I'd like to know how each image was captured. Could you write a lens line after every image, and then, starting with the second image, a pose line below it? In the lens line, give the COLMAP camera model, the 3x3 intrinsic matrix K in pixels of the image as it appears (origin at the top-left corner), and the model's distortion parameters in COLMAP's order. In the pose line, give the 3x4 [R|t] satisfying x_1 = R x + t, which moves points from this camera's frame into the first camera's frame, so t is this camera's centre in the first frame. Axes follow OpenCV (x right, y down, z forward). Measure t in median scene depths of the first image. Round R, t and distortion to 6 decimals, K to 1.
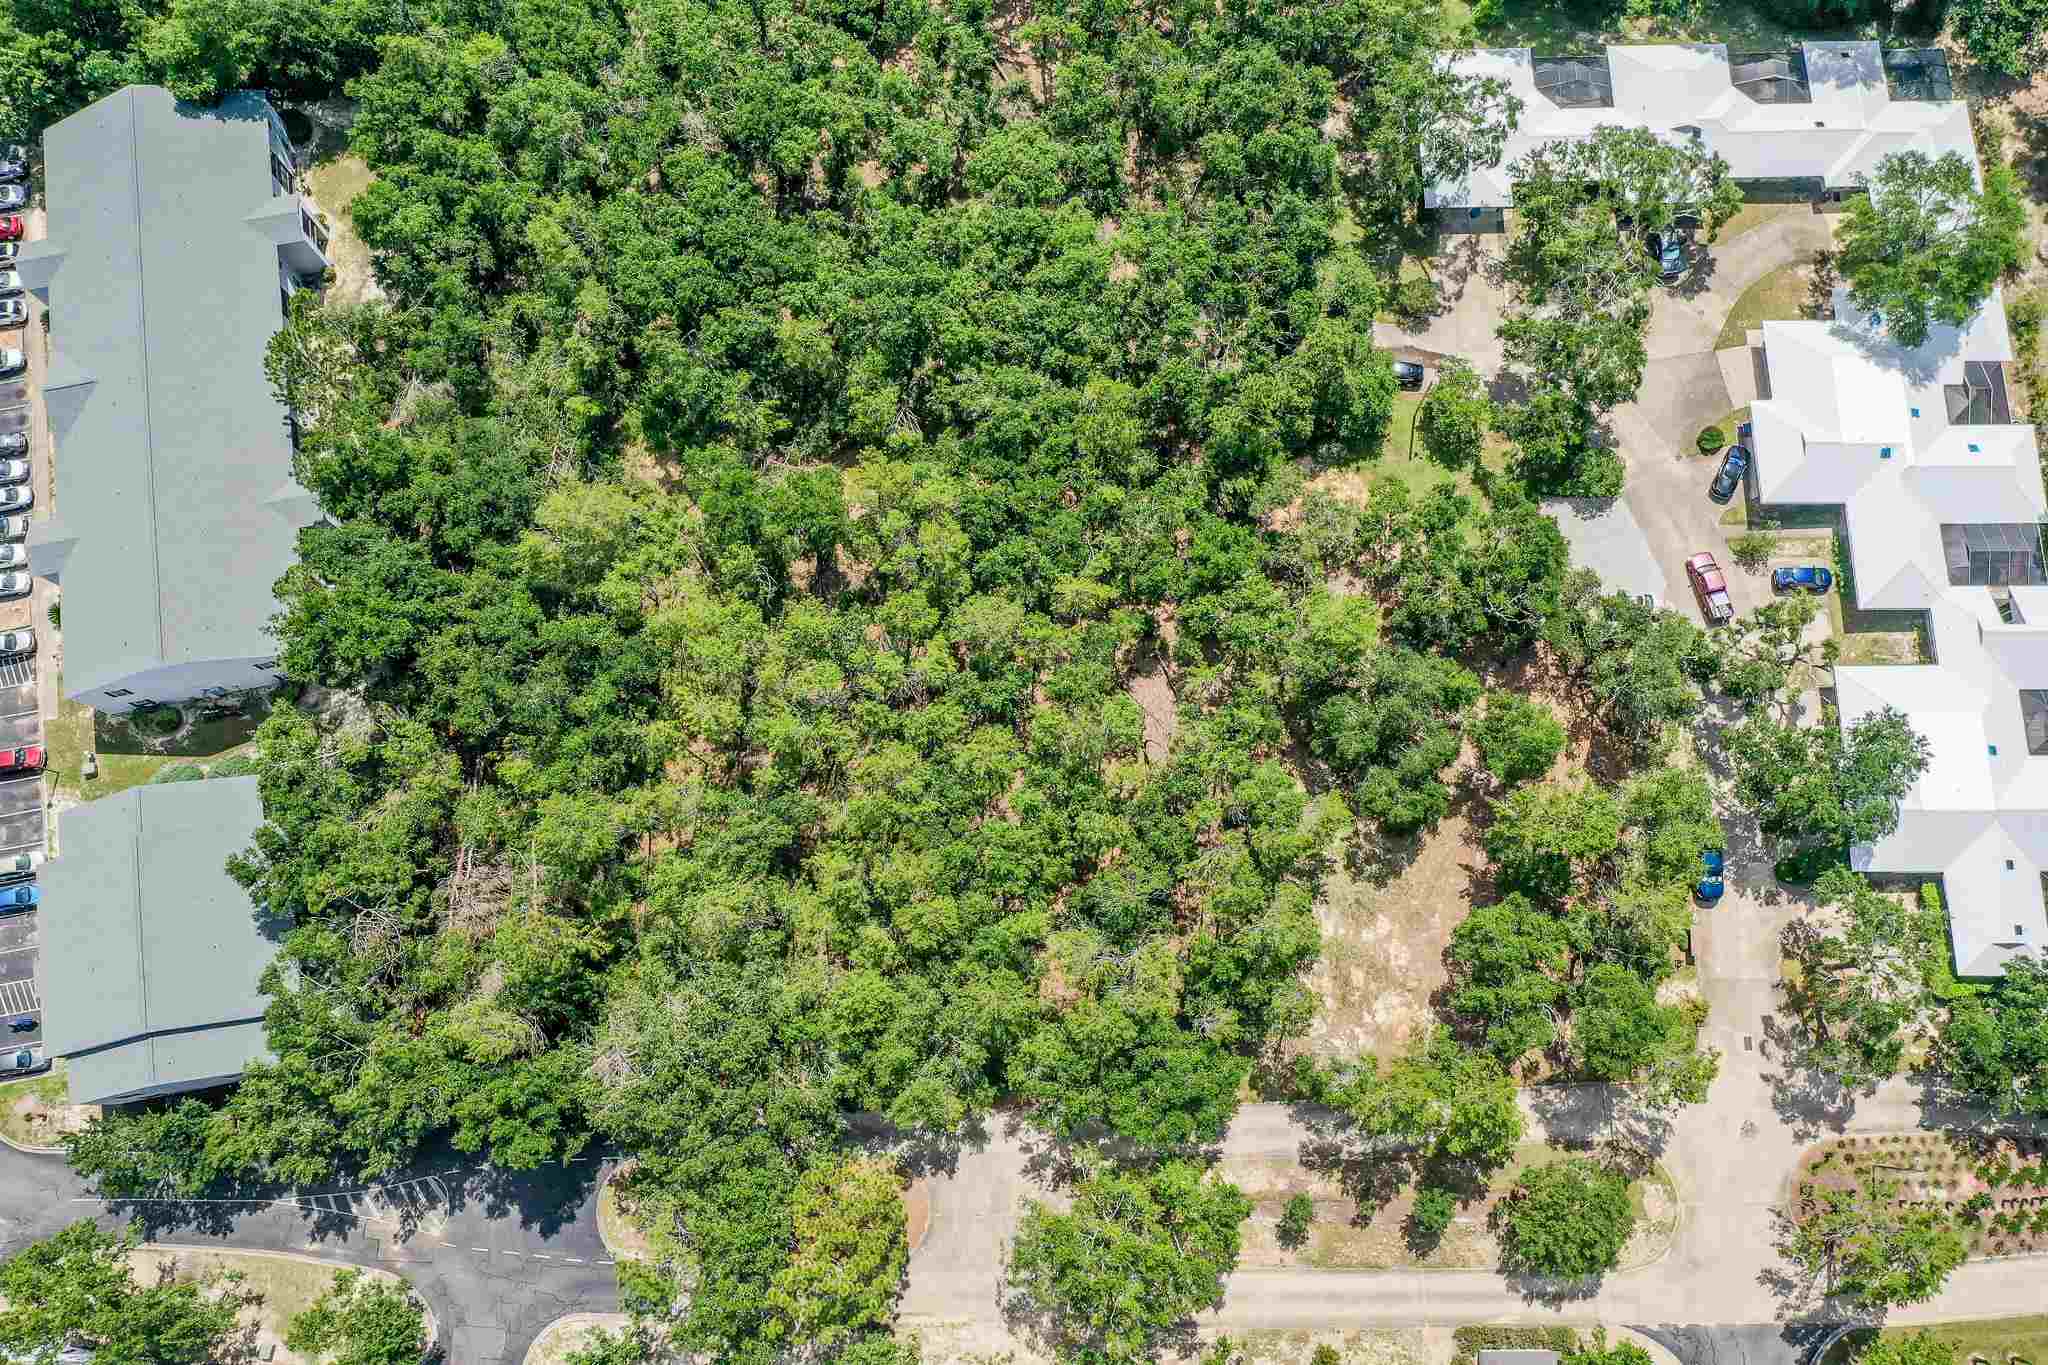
lens RADIAL K [[1596.4, 0, 1024.0], [0, 1596.4, 668.8], [0, 0, 1]] dist [-0.014270, -0.002943]
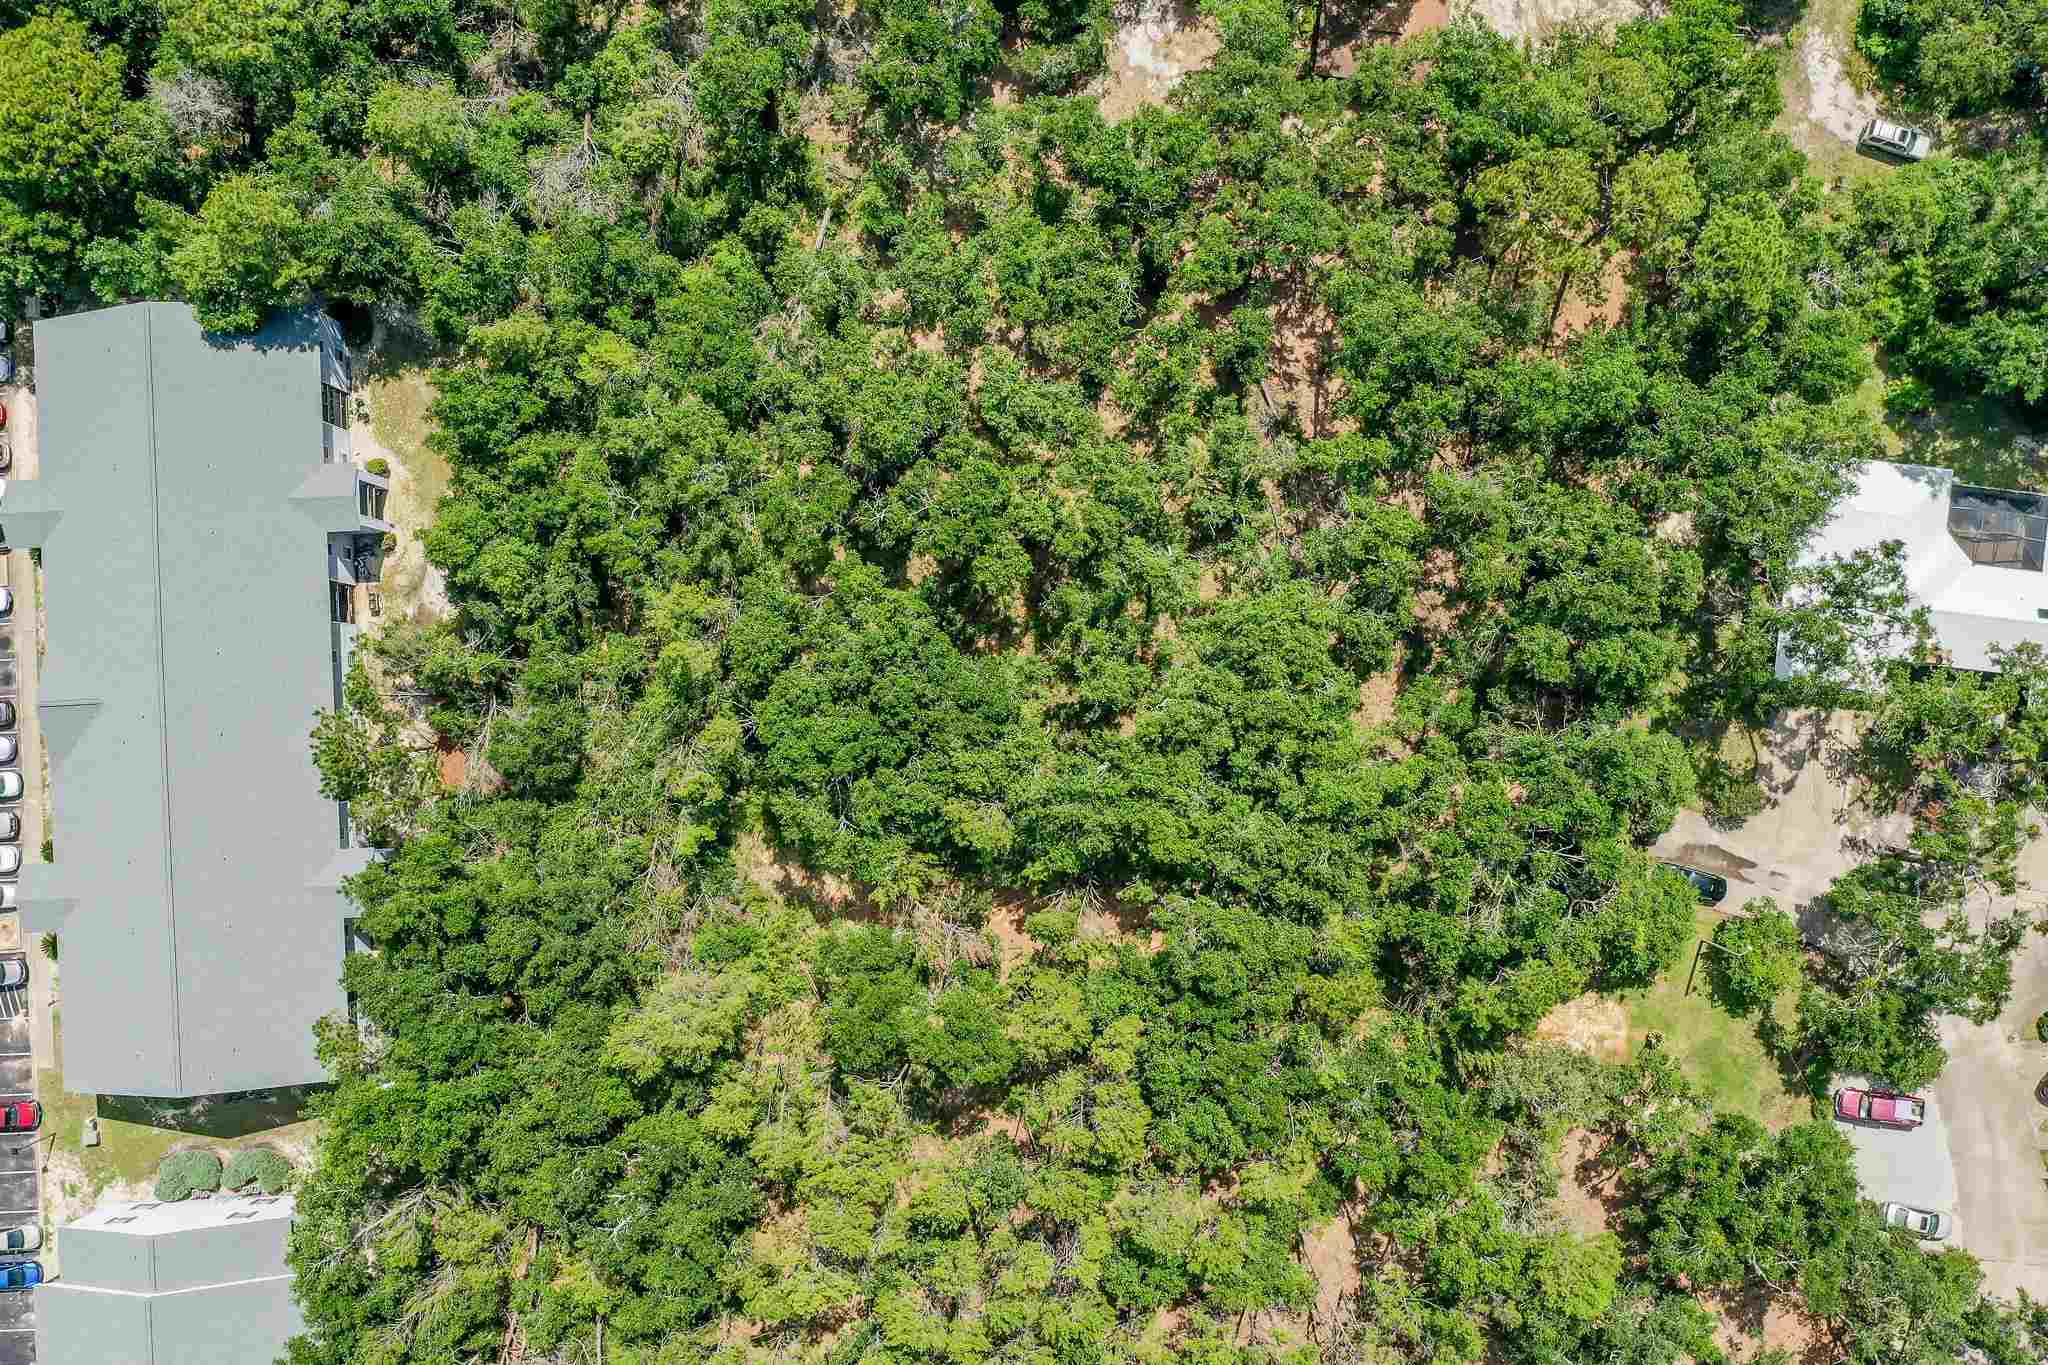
lens RADIAL K [[1764.7, 0, 1023.8], [0, 1764.7, 680.8], [0, 0, 1]] dist [-0.014848, 0.000060]
pose [[0.990494, 0.137527, -0.002837, -0.115515], [-0.133087, 0.963324, 0.233014, -0.453587], [0.034778, -0.230421, 0.972469, 0.144549]]
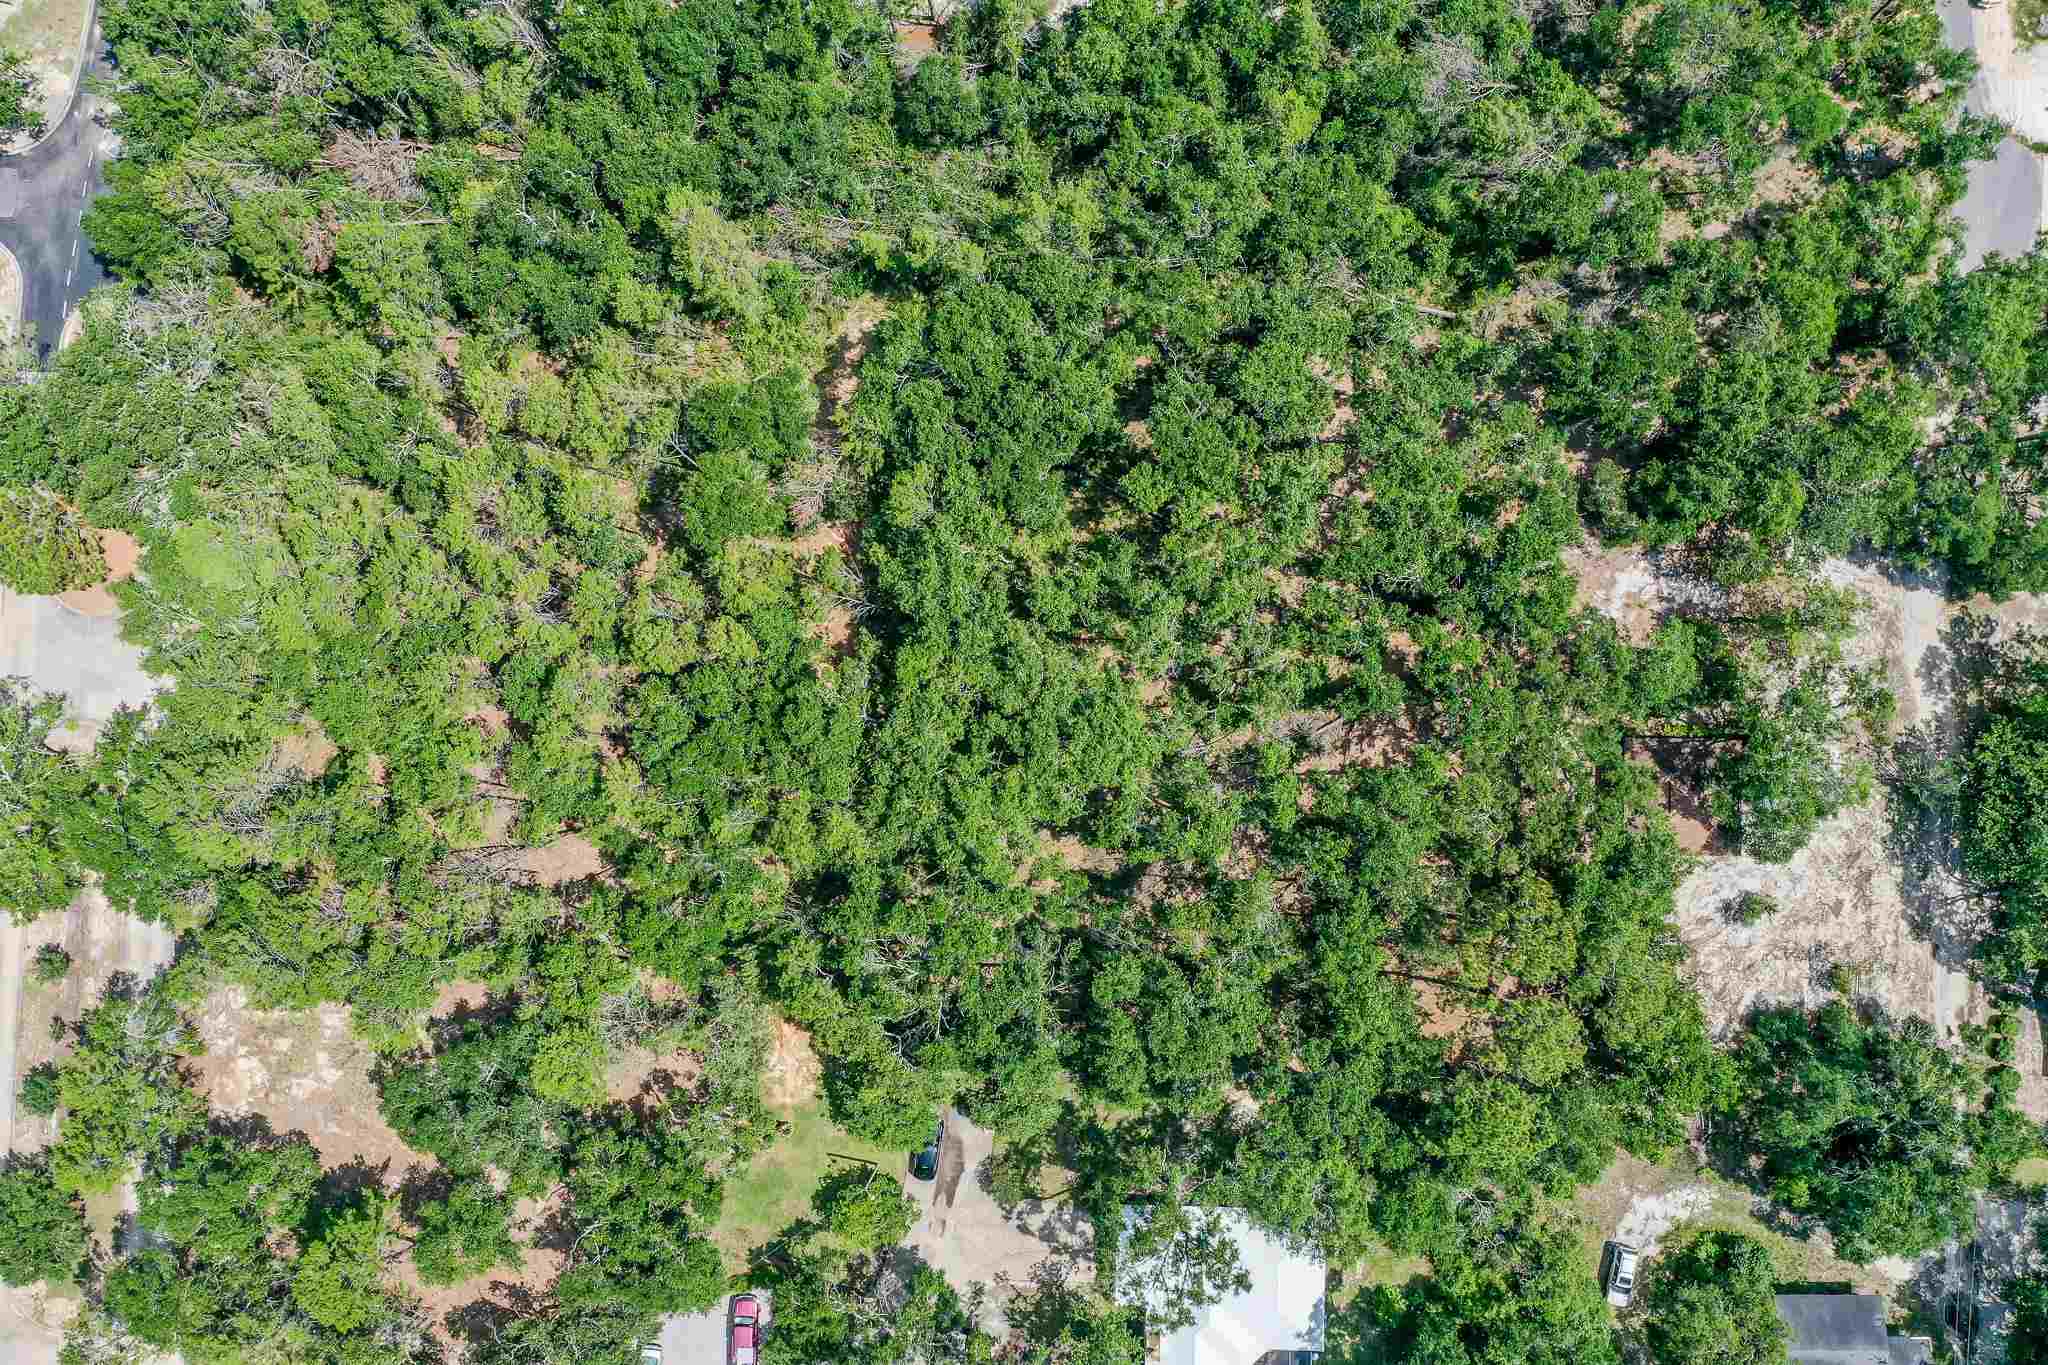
lens RADIAL K [[1596.4, 0, 1015.5], [0, 1596.4, 673.7], [0, 0, 1]] dist [-0.014270, -0.002943]
pose [[-0.035463, 0.999332, -0.008846, -0.029228], [-0.961825, -0.031726, 0.271821, -0.475567], [0.271359, 0.018148, 0.962307, 0.144320]]
